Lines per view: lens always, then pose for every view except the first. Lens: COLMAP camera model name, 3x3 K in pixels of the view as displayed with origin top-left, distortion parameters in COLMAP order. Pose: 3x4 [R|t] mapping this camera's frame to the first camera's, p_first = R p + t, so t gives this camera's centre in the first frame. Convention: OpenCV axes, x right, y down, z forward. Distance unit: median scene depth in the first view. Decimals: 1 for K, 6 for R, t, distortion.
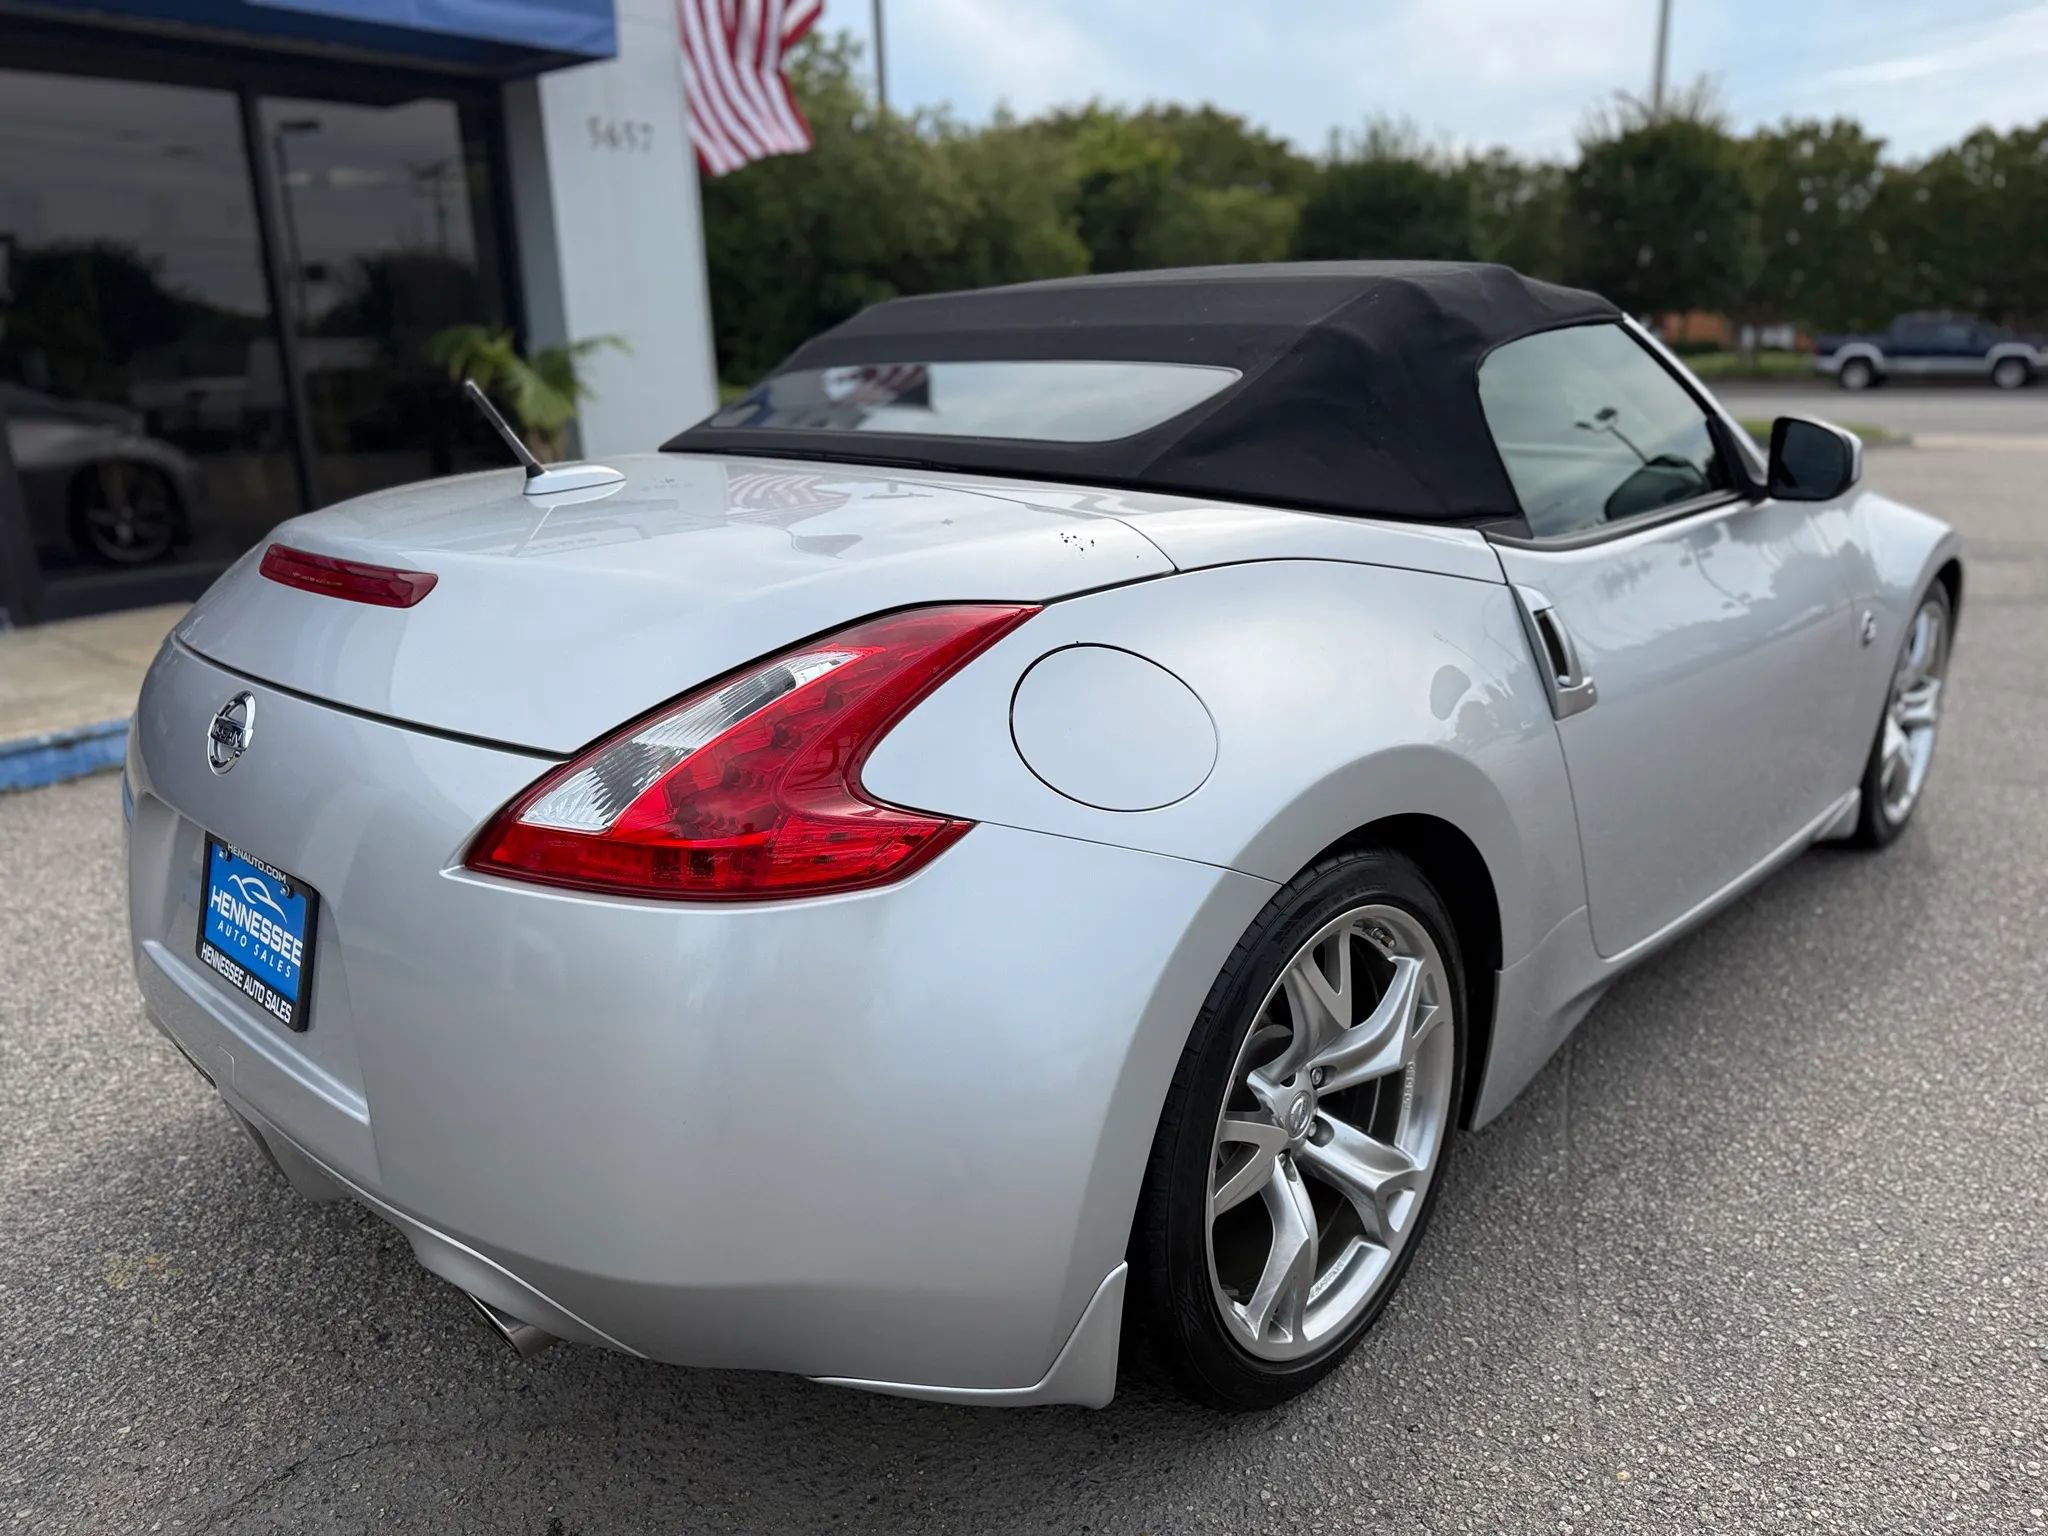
lens RADIAL K [[1470.2, 0, 1023.8], [0, 1470.2, 787.3], [0, 0, 1]] dist [0.010969, -0.011567]
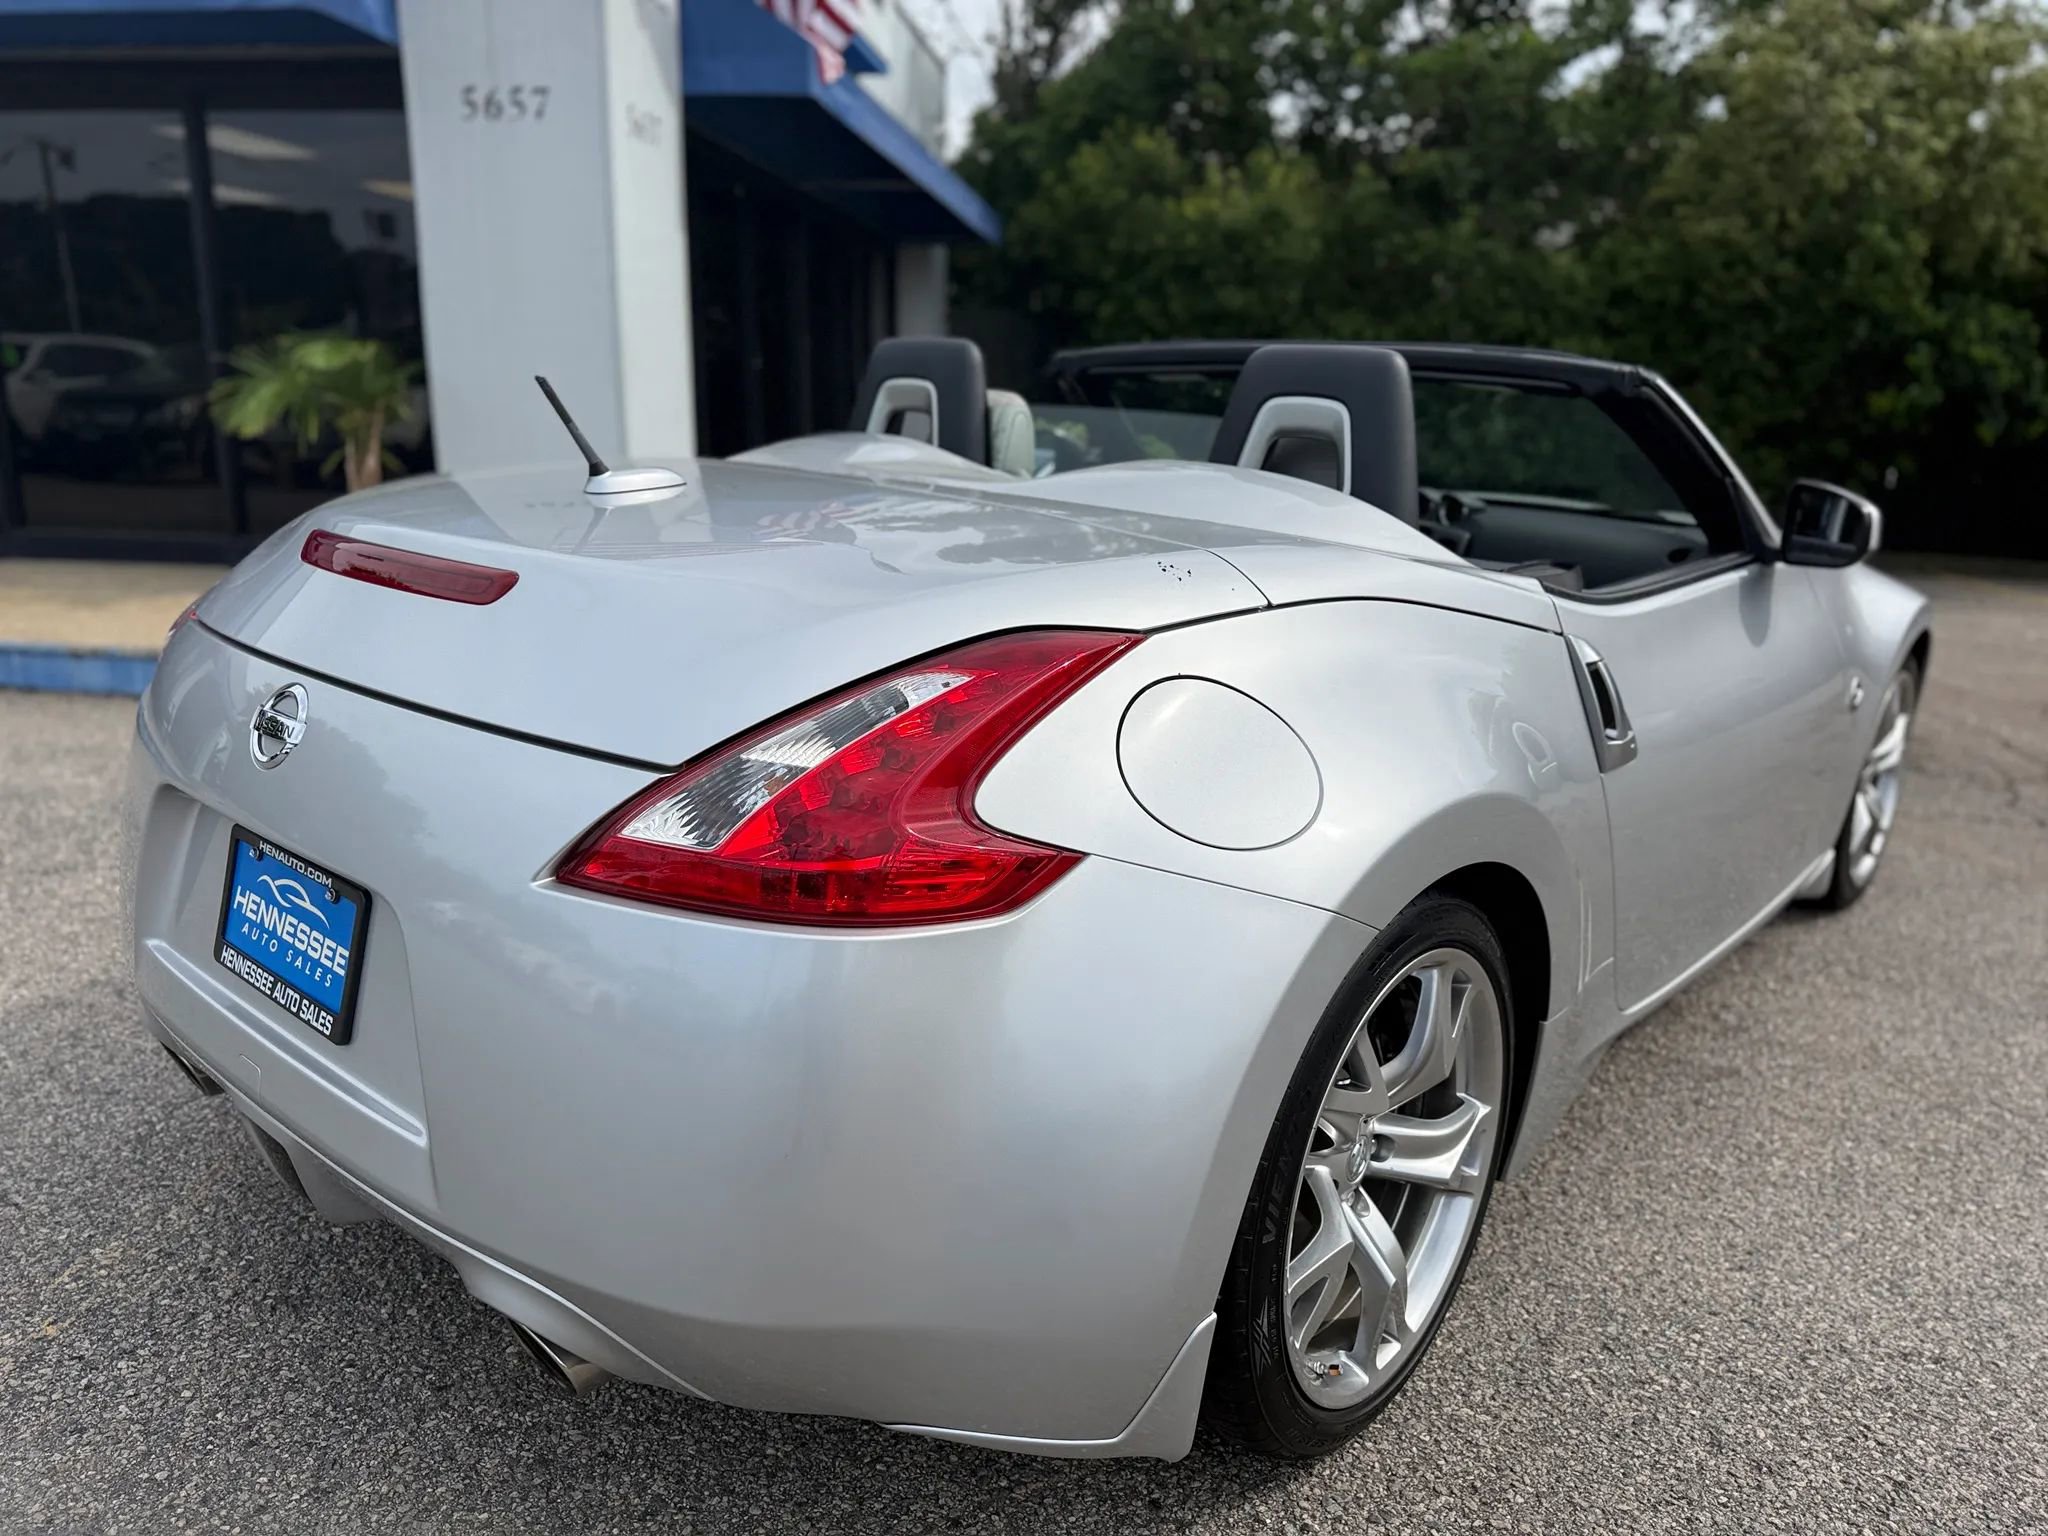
lens RADIAL K [[1470.2, 0, 1023.8], [0, 1470.2, 787.3], [0, 0, 1]] dist [0.010969, -0.011567]
pose [[0.997457, 0.043939, 0.056122, -0.111903], [-0.043052, 0.998929, -0.016924, -0.002231], [-0.056806, 0.014465, 0.998280, 0.027821]]
